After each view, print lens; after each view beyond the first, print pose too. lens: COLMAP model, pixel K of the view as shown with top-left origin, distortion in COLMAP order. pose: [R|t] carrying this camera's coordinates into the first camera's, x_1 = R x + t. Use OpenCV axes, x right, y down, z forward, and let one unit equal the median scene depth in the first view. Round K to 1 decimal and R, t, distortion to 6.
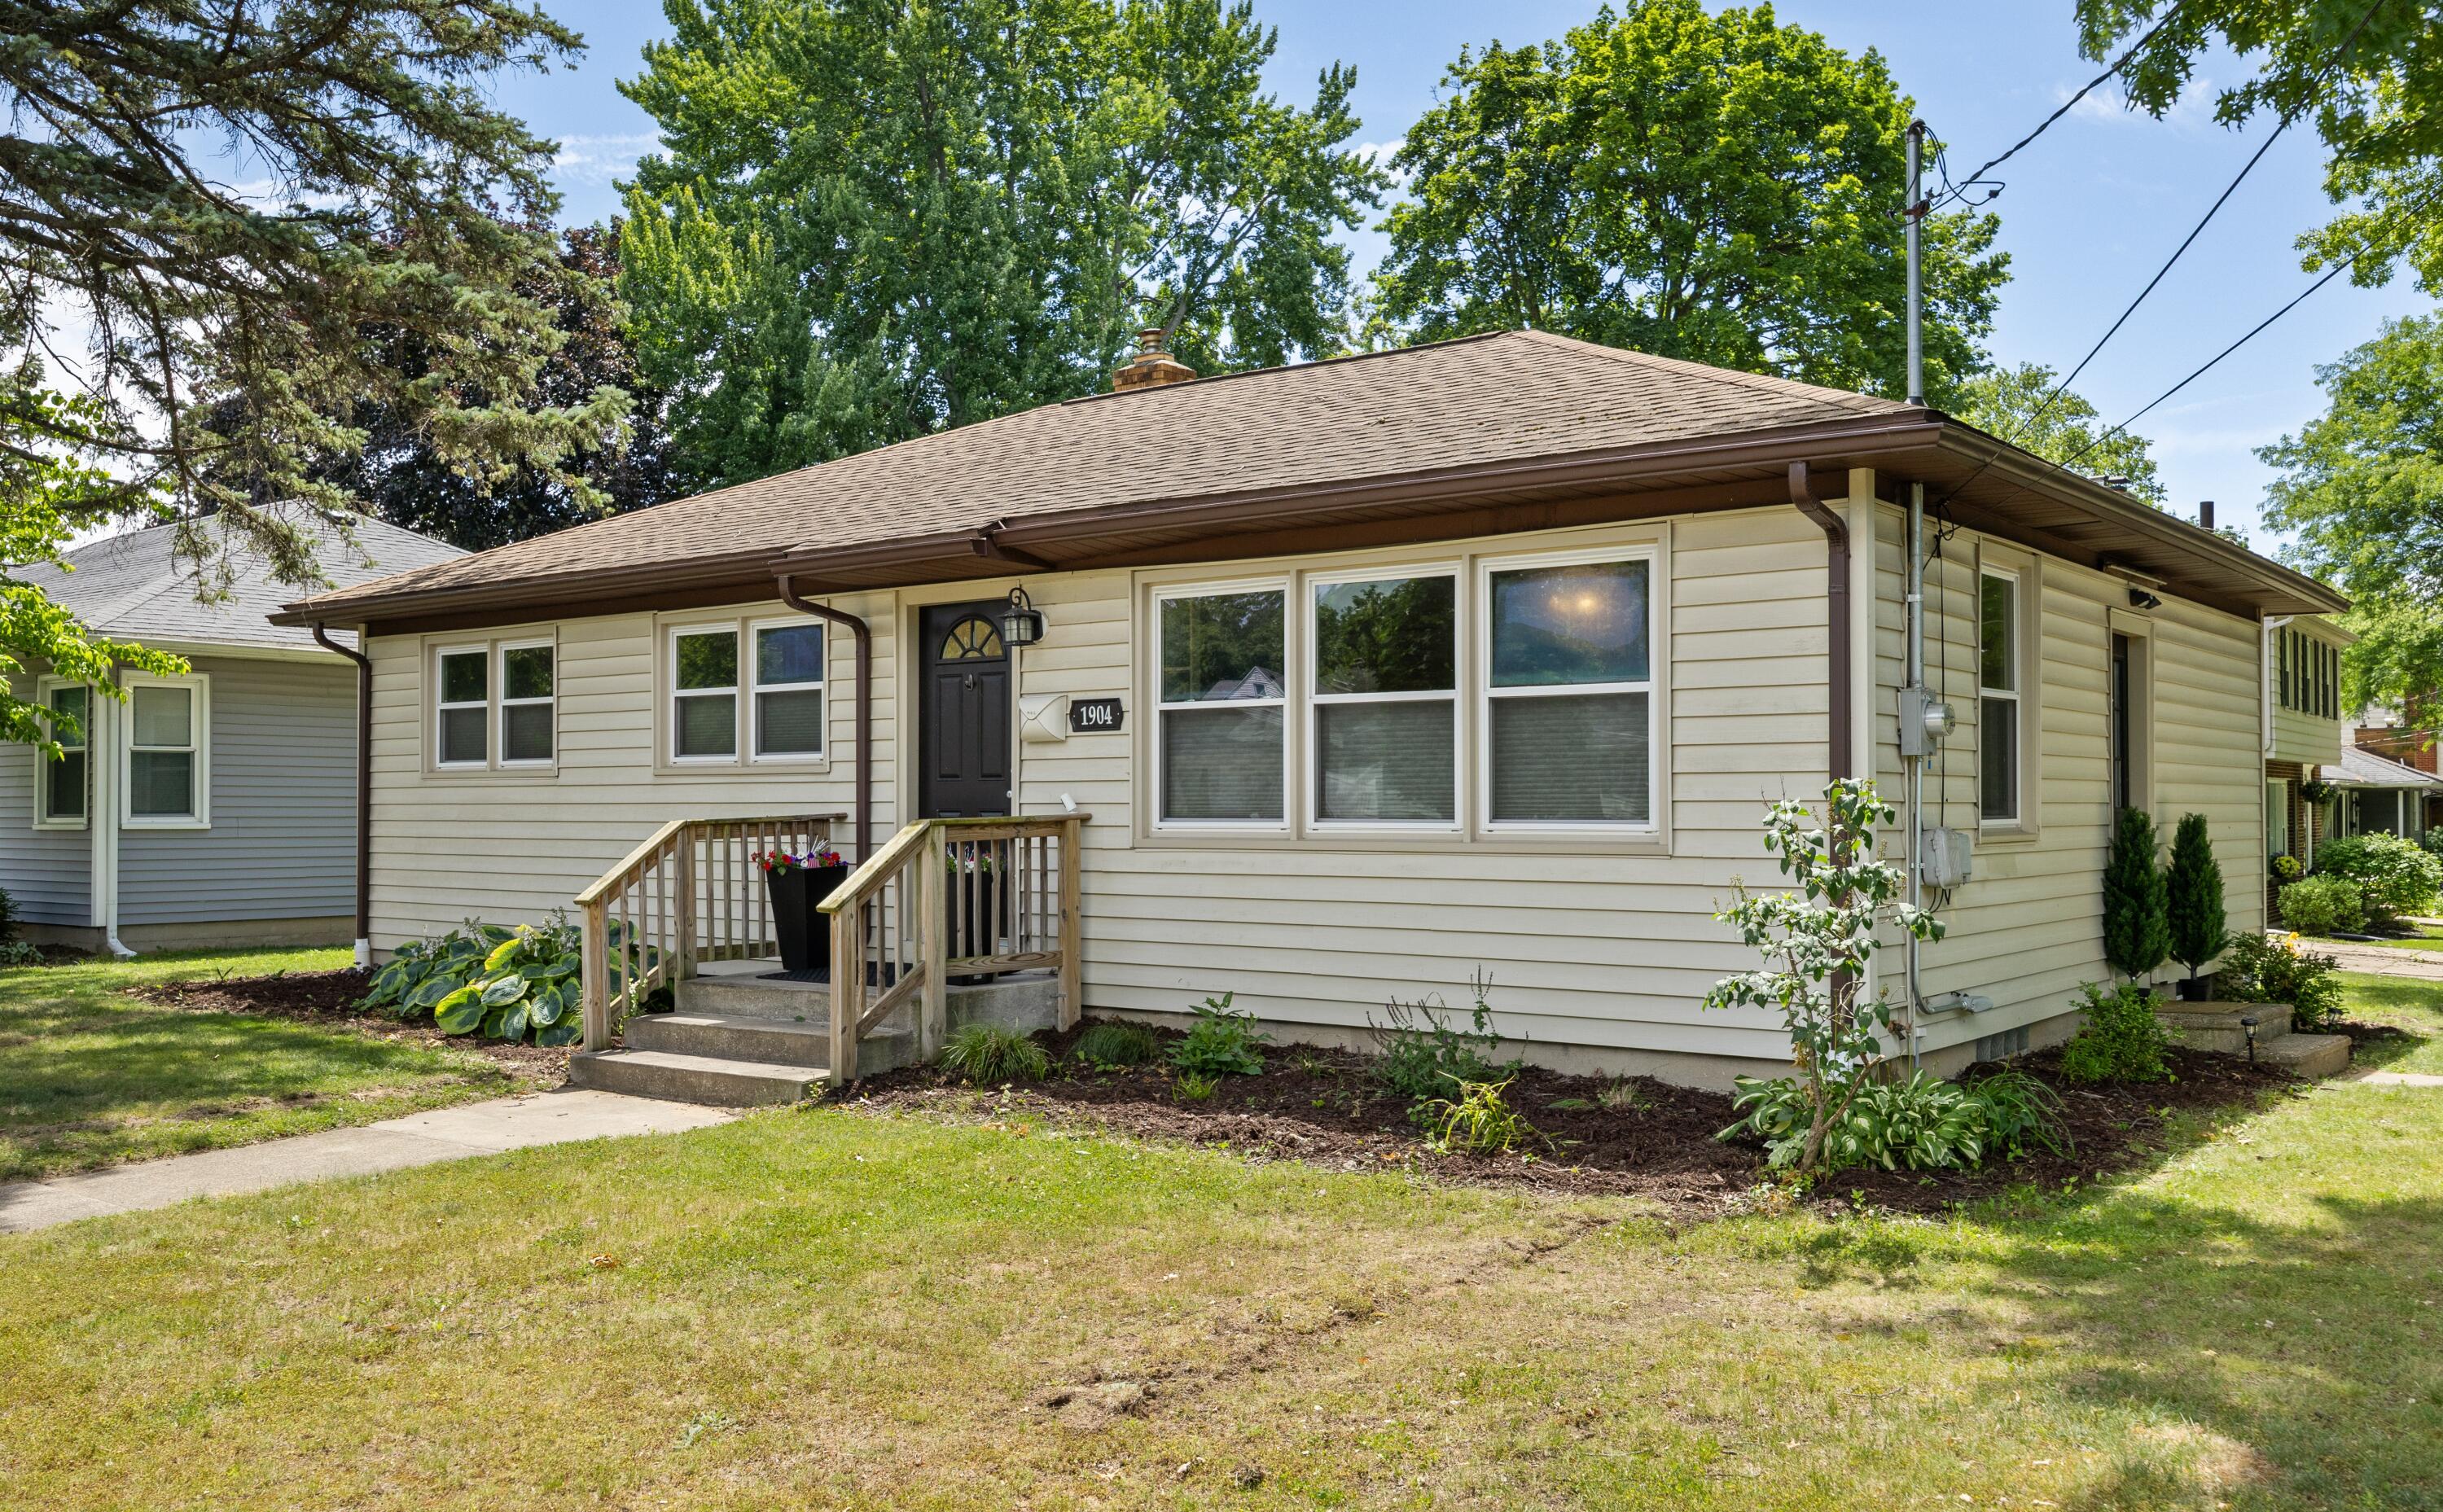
lens RADIAL K [[2214.8, 0, 1216.7], [0, 2214.8, 768.2], [0, 0, 1]] dist [-0.018952, -0.008597]
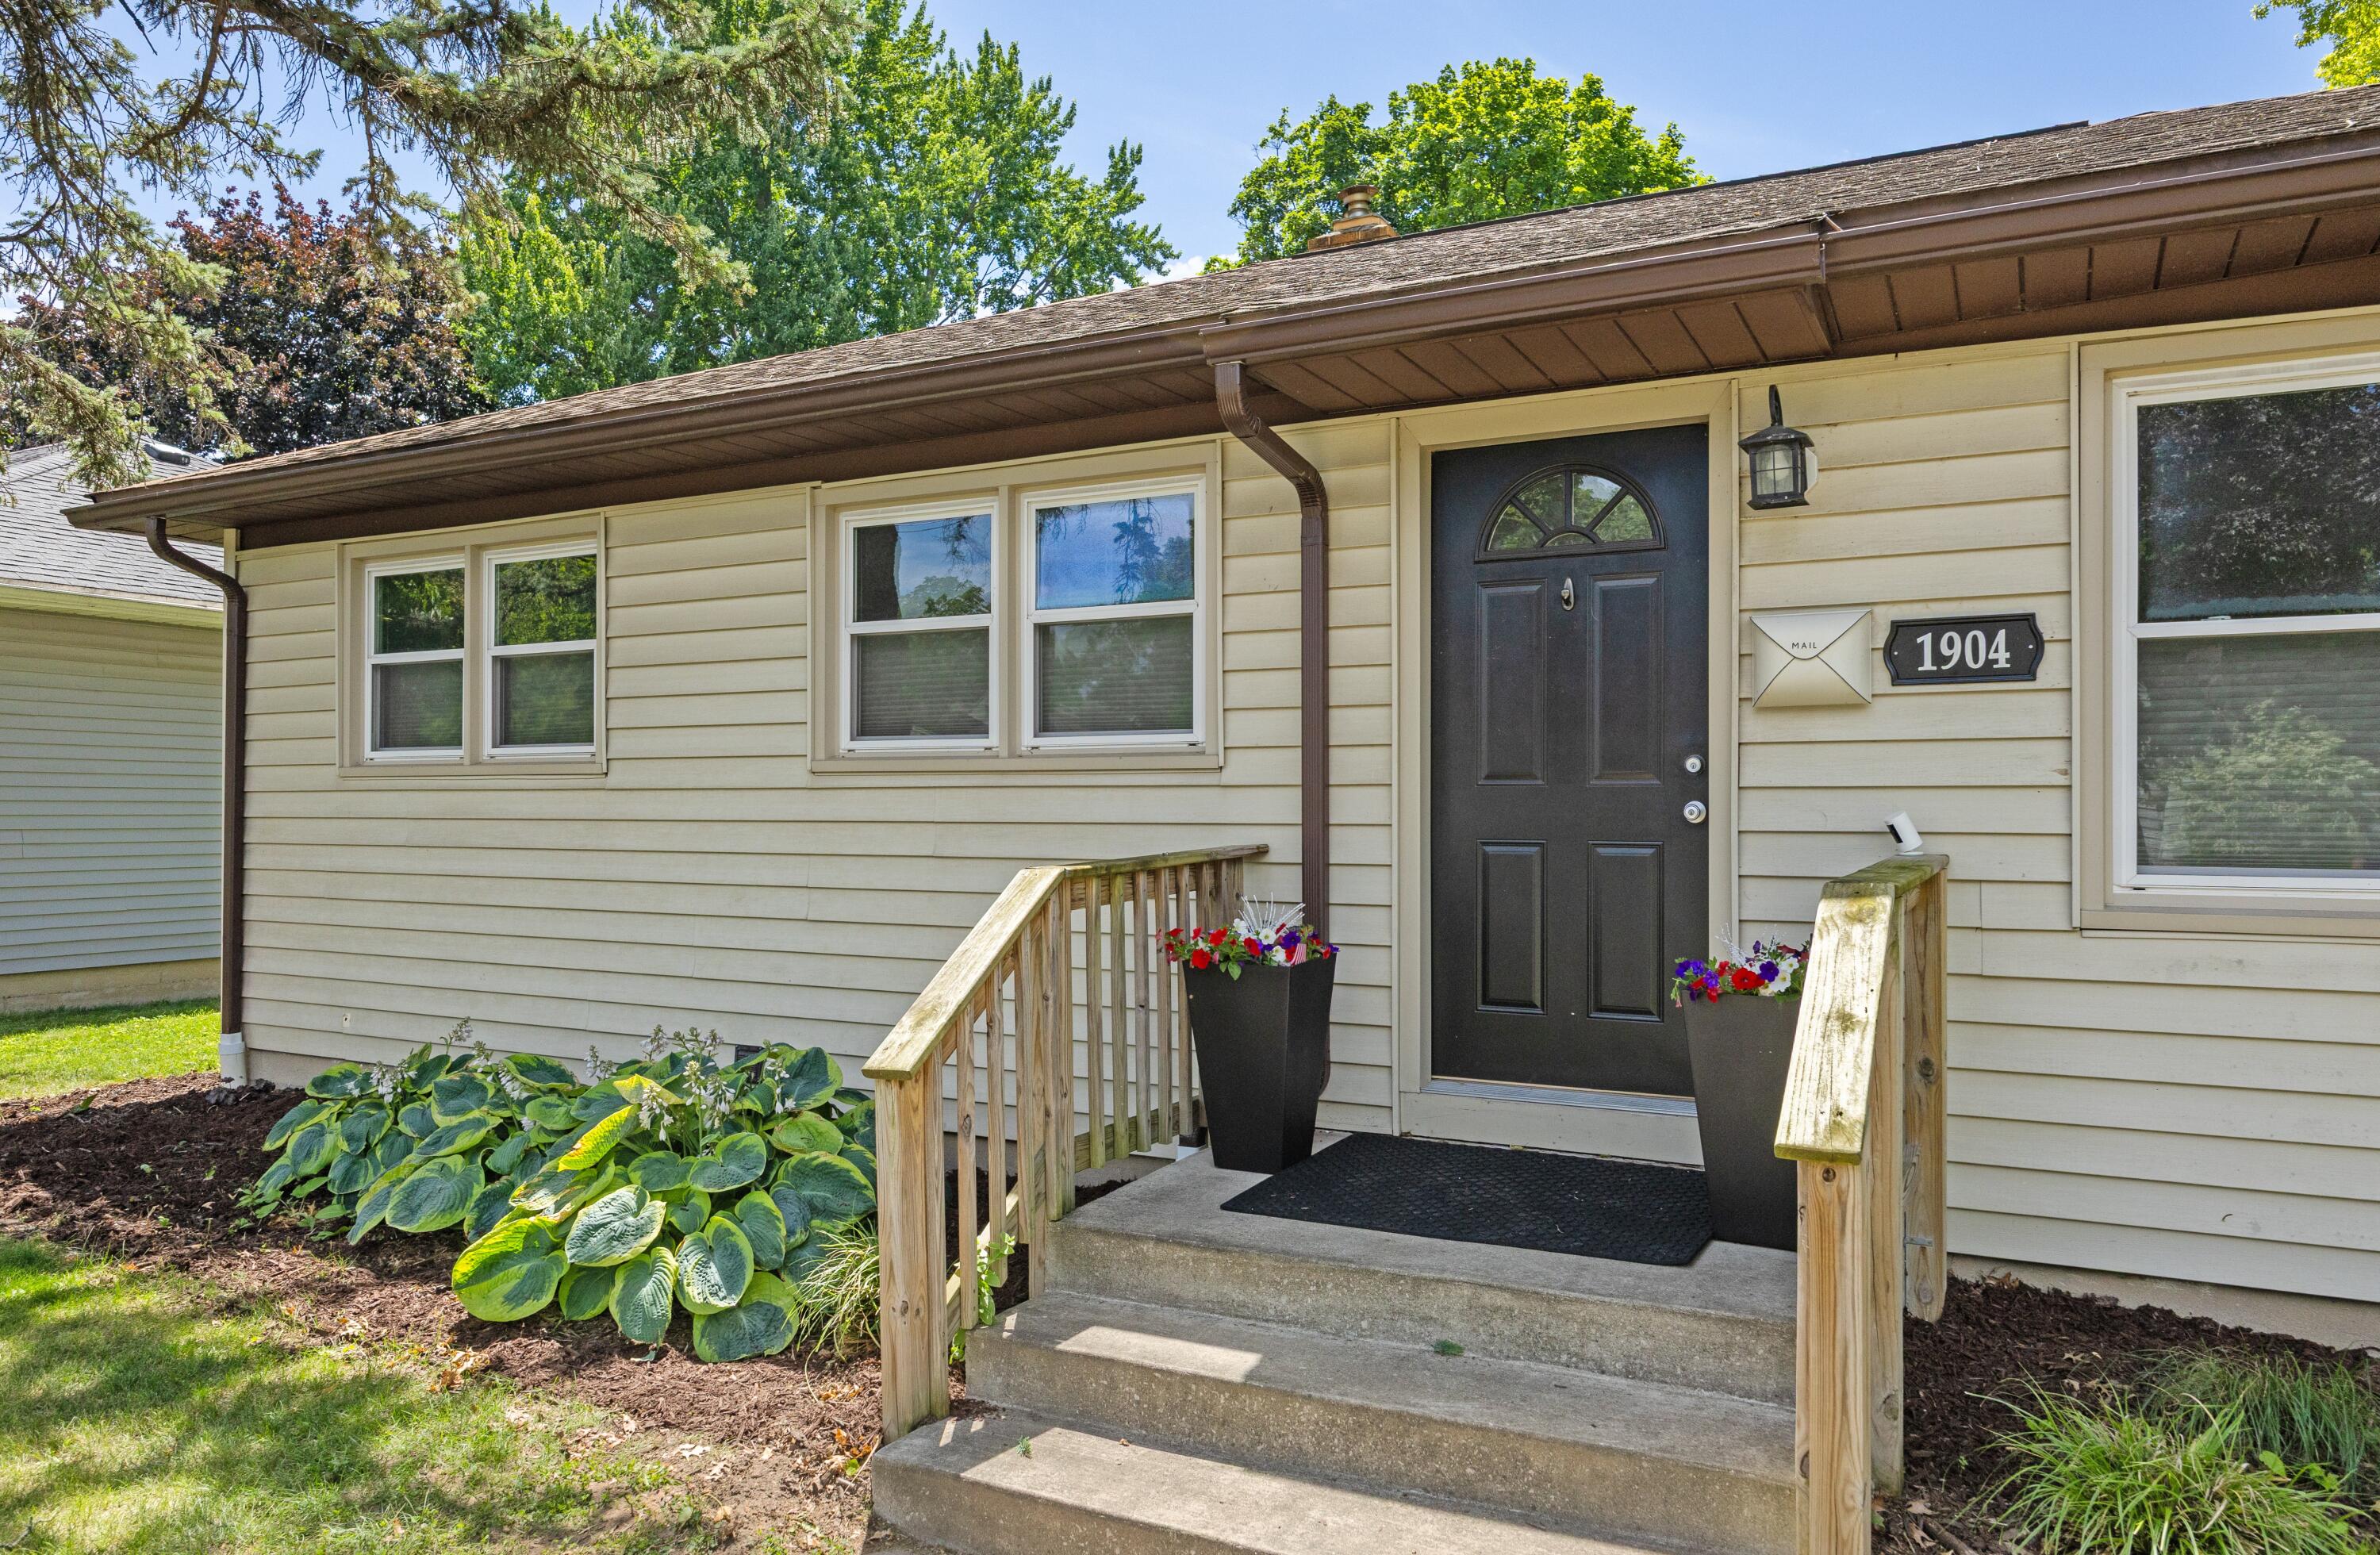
lens RADIAL K [[1693.7, 0, 1179.4], [0, 1693.7, 794.6], [0, 0, 1]] dist [-0.012615, -0.001603]
pose [[0.984635, 0.004753, 0.174560, -0.217251], [-0.006472, 0.999936, 0.009282, 0.003865], [-0.174504, -0.010269, 0.984603, 0.509672]]
